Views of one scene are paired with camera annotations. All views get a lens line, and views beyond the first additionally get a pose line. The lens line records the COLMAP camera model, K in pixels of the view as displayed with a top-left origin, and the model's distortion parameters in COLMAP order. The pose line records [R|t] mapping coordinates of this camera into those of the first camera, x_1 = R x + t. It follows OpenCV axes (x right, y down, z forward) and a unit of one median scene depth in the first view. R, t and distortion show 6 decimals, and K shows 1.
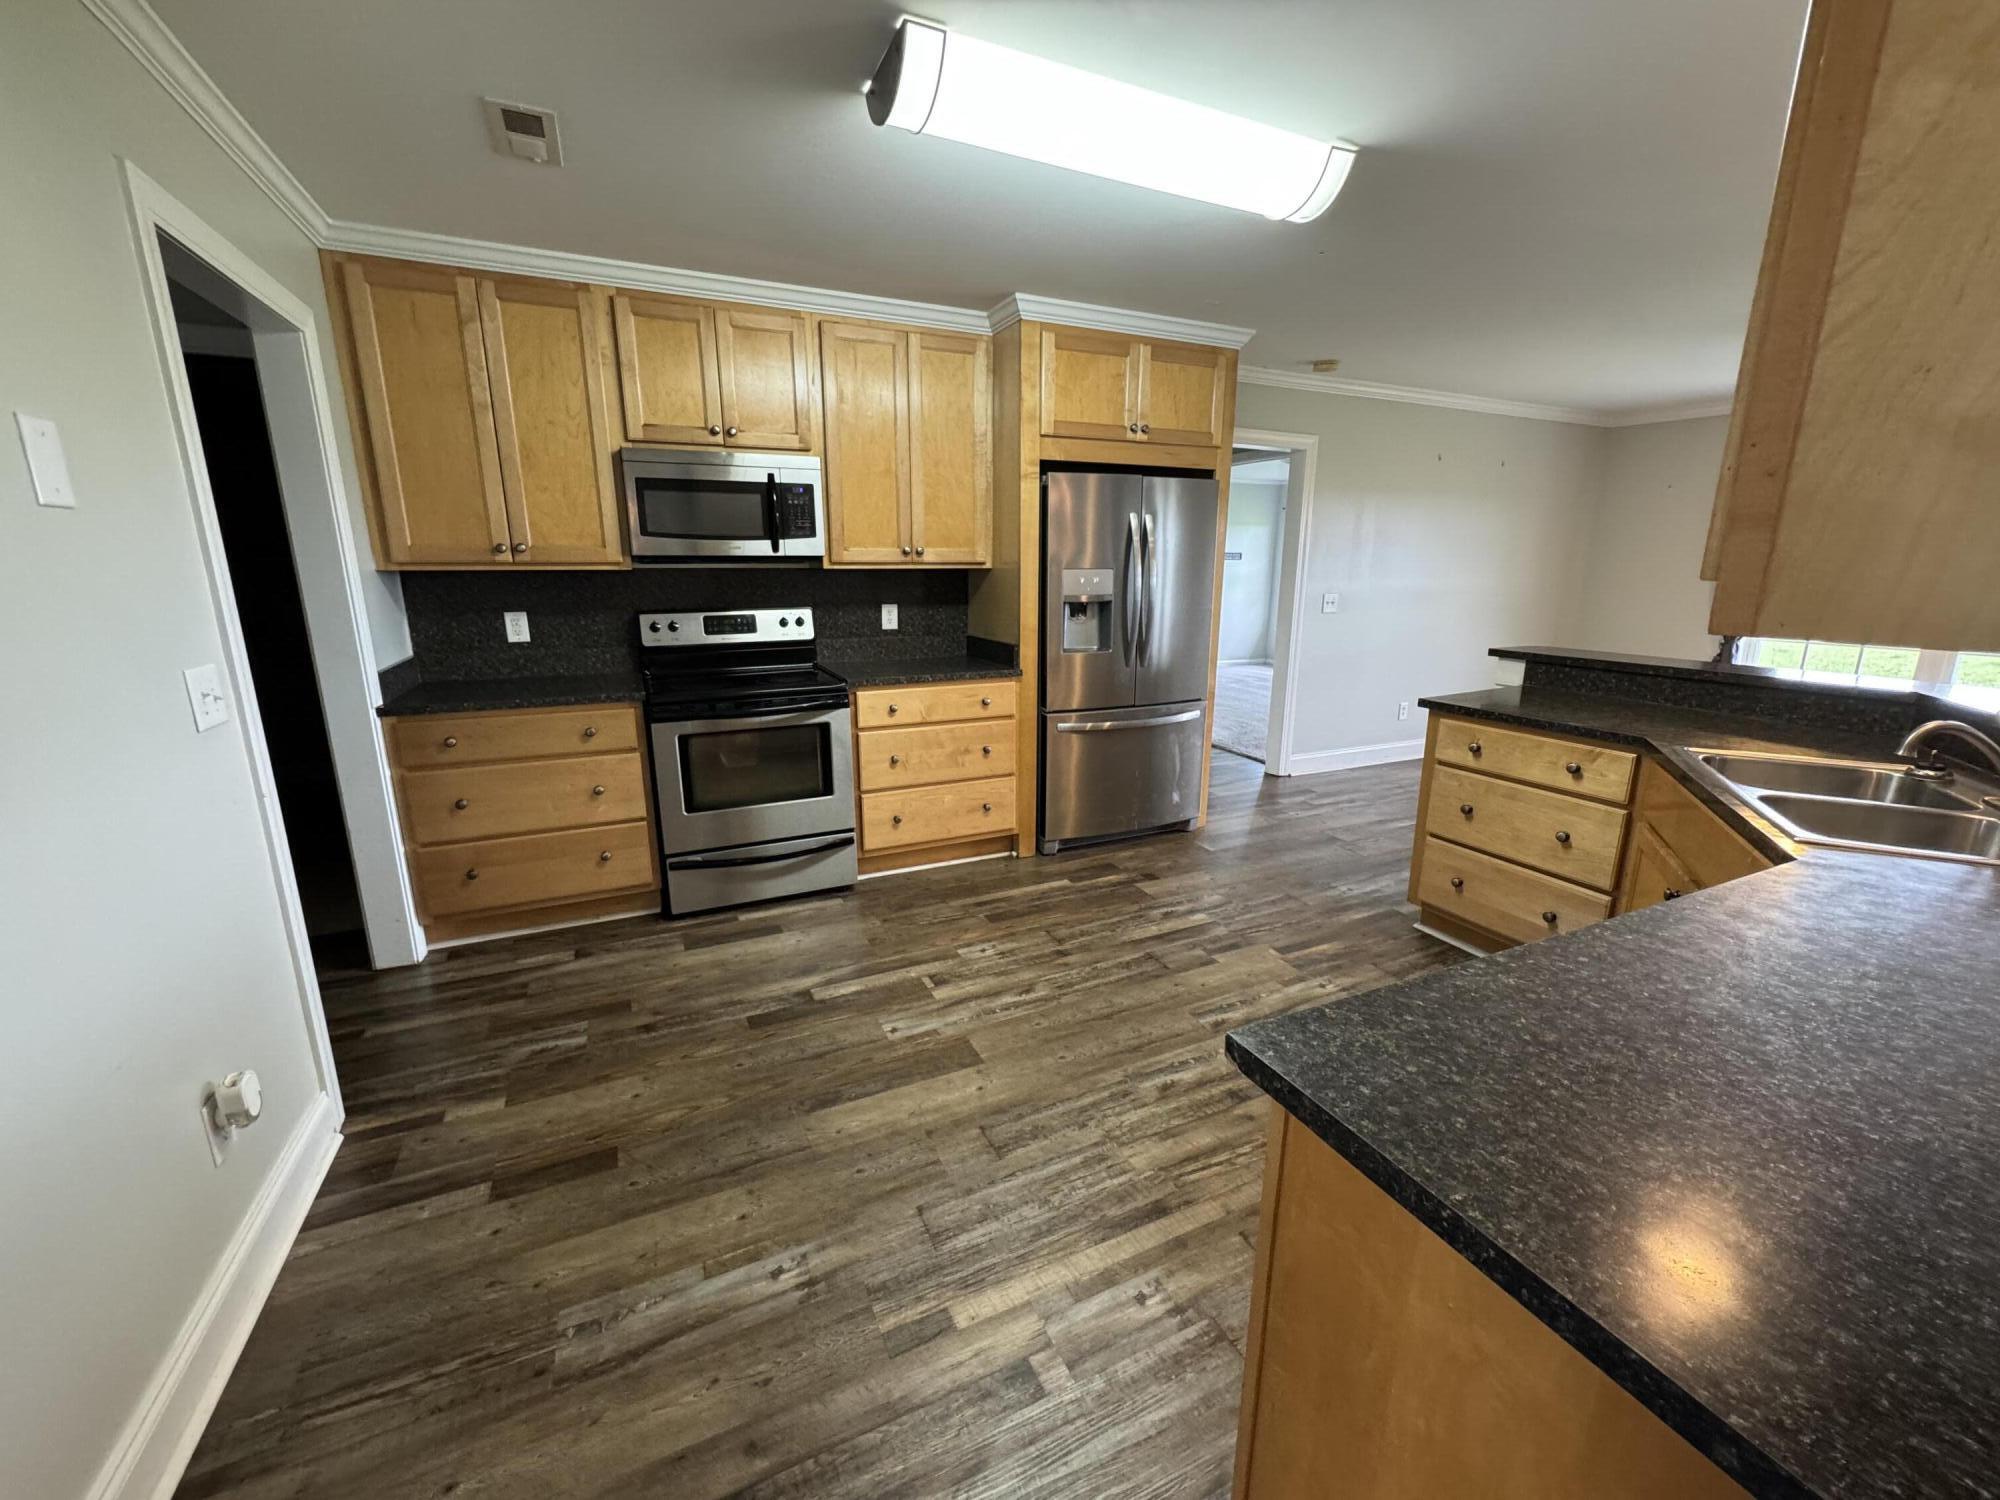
lens RADIAL K [[797.6, 0, 1007.4], [0, 797.6, 751.9], [0, 0, 1]] dist [-0.000661, -0.000433]
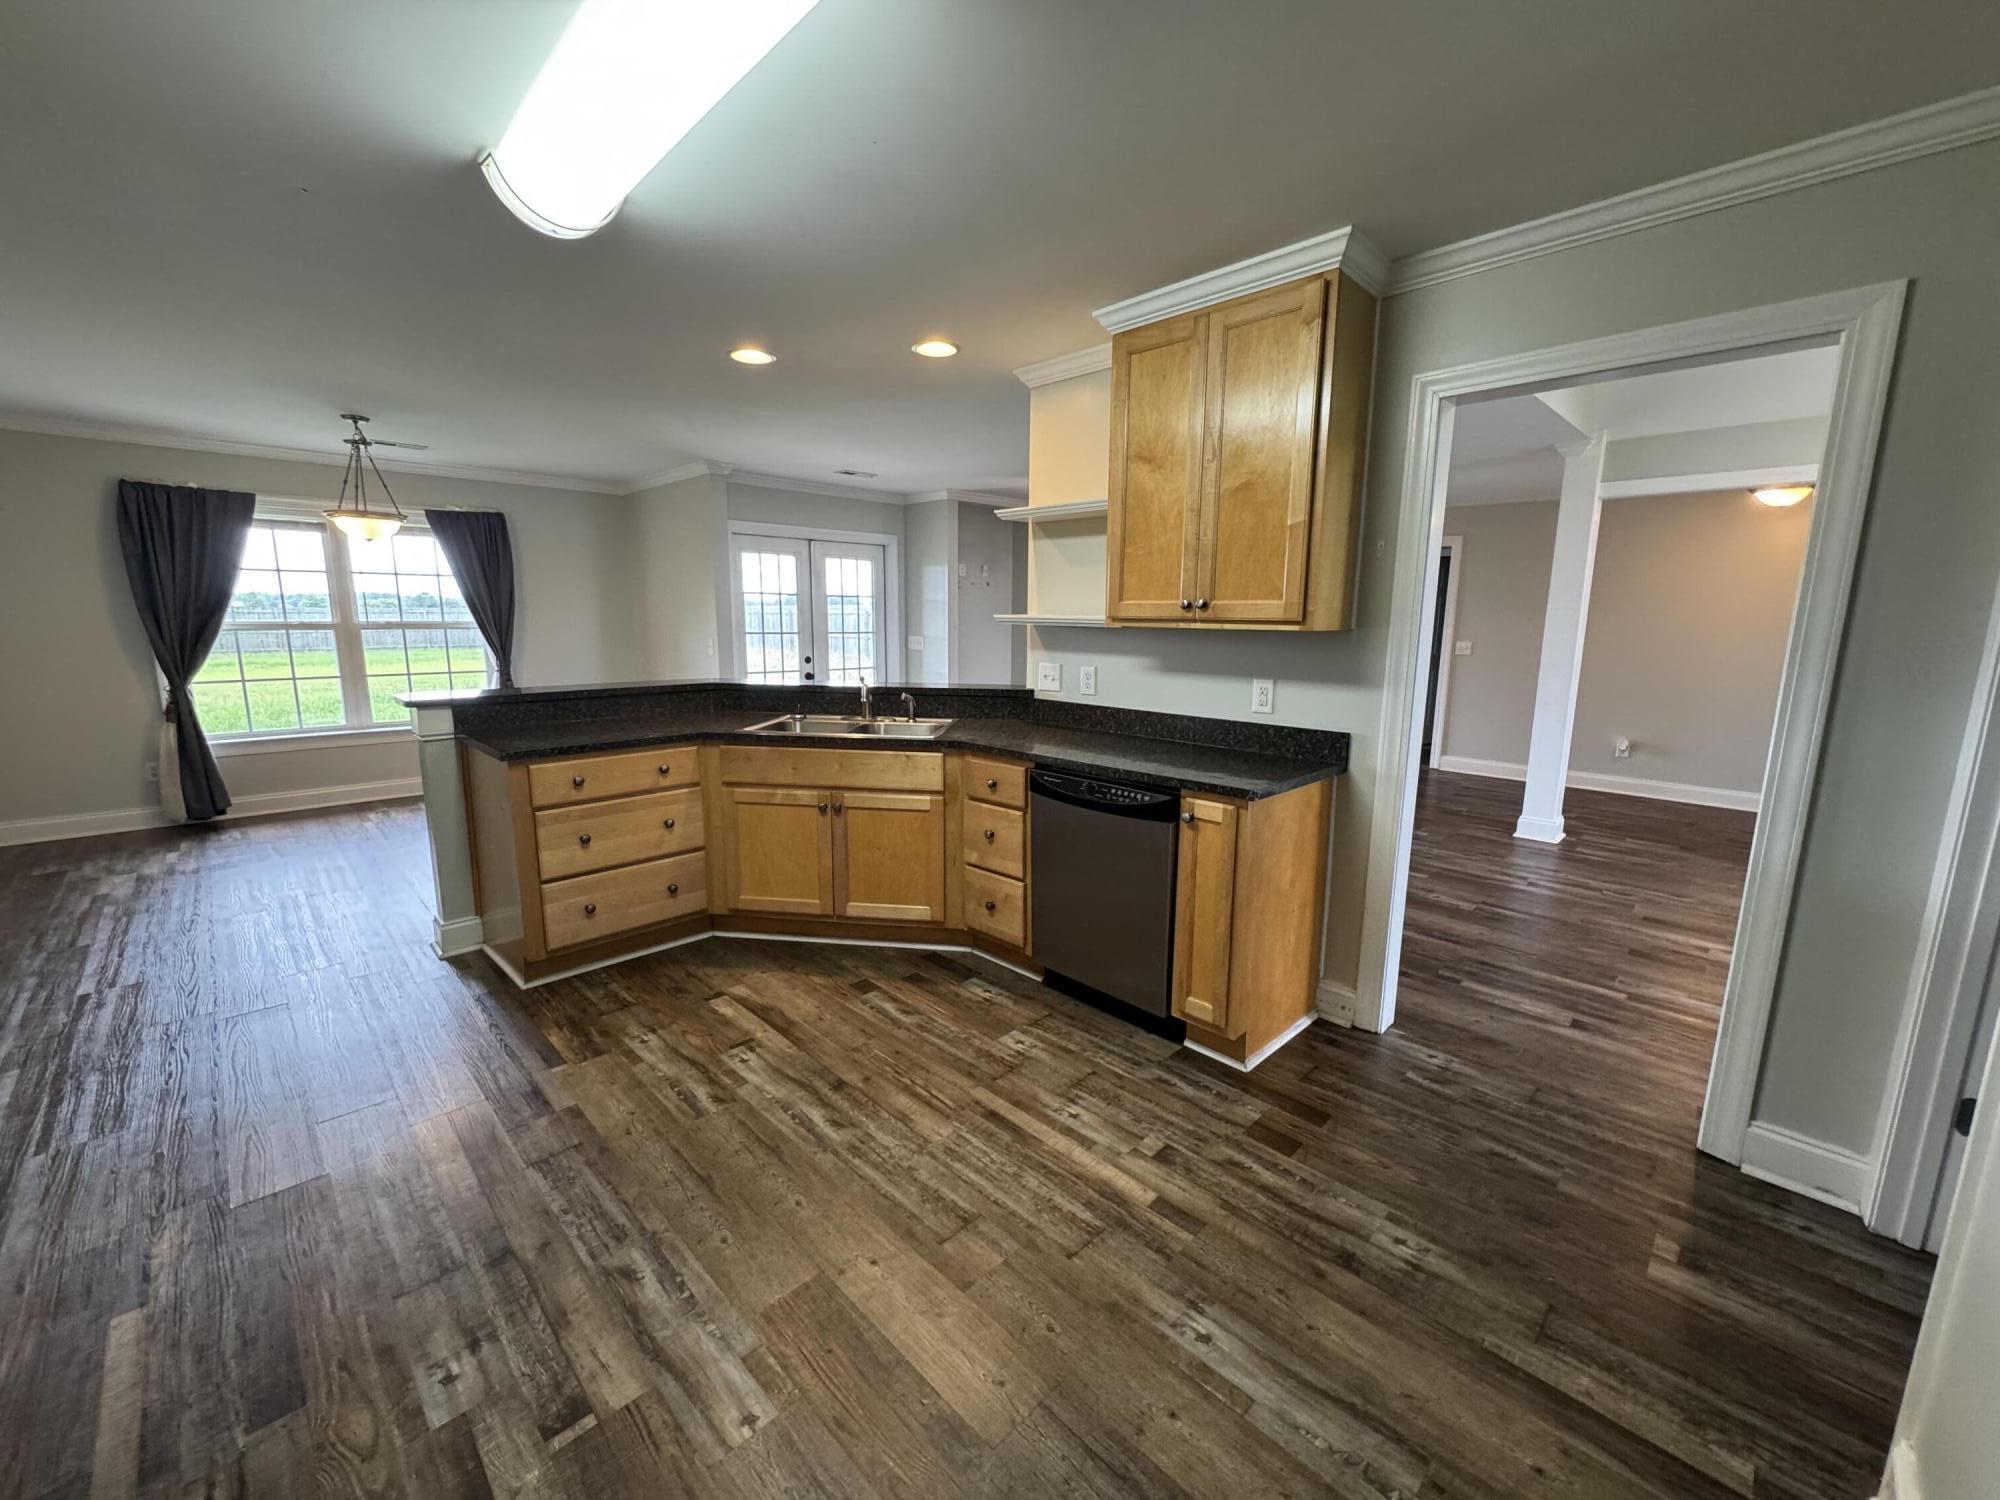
lens RADIAL K [[797.6, 0, 1008.7], [0, 797.6, 755.0], [0, 0, 1]] dist [-0.000661, -0.000433]
pose [[-0.344750, -0.167964, 0.923545, -0.786820], [0.206230, 0.946271, 0.249080, -0.245323], [-0.915760, 0.276334, -0.291588, 1.043465]]
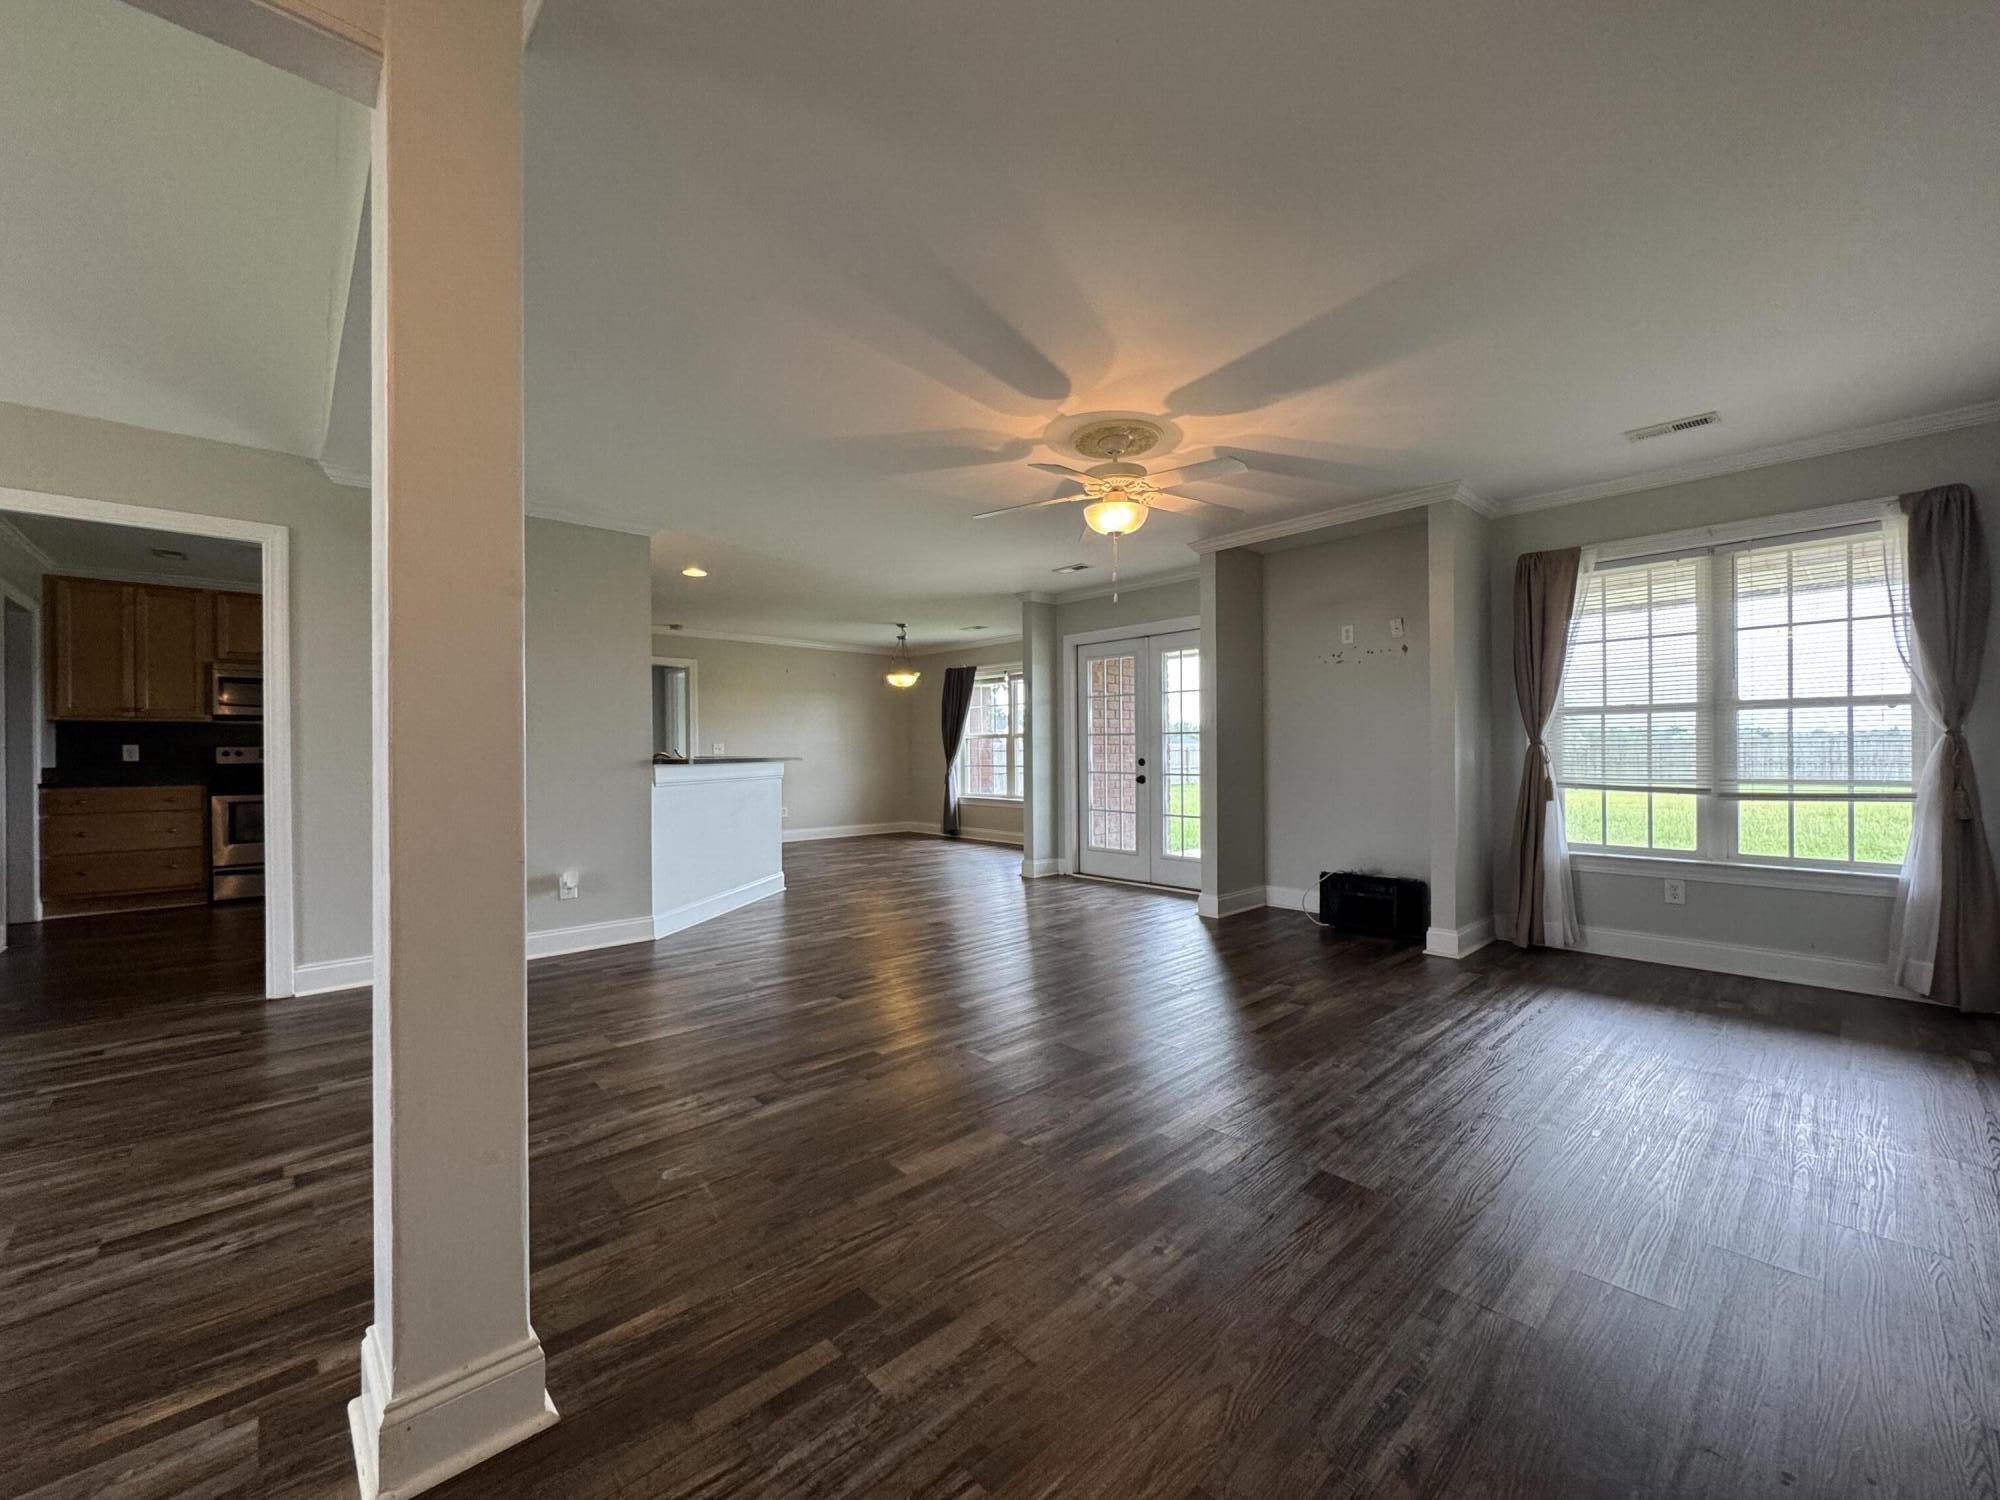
lens RADIAL K [[797.6, 0, 1010.9], [0, 797.6, 745.5], [0, 0, 1]] dist [-0.000661, -0.000433]
pose [[0.951892, -0.009771, 0.306277, 1.202969], [0.080970, 0.971988, -0.220643, 0.632718], [-0.295542, 0.234828, 0.926019, -2.077108]]
